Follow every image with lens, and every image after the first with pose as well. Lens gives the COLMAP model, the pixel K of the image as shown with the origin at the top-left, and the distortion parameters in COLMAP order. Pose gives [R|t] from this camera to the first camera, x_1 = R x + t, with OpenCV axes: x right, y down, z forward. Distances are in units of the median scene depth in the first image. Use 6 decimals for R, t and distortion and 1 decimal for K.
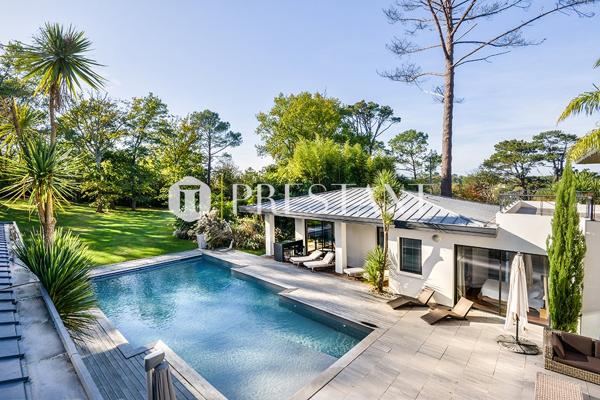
lens RADIAL K [[282.9, 0, 278.9], [0, 282.9, 189.9], [0, 0, 1]] dist [-0.062625, 0.000513]
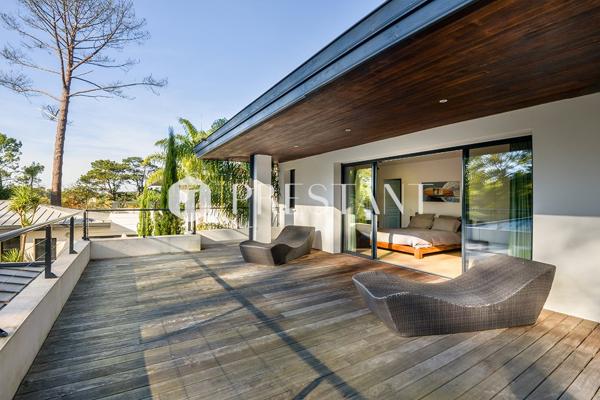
lens RADIAL K [[282.9, 0, 278.9], [0, 282.9, 189.9], [0, 0, 1]] dist [-0.062625, 0.000513]
pose [[0.286723, 0.031315, 0.957502, -0.096700], [0.018475, 0.999099, -0.038208, 0.003957], [-0.957835, 0.028645, 0.285886, -0.087538]]
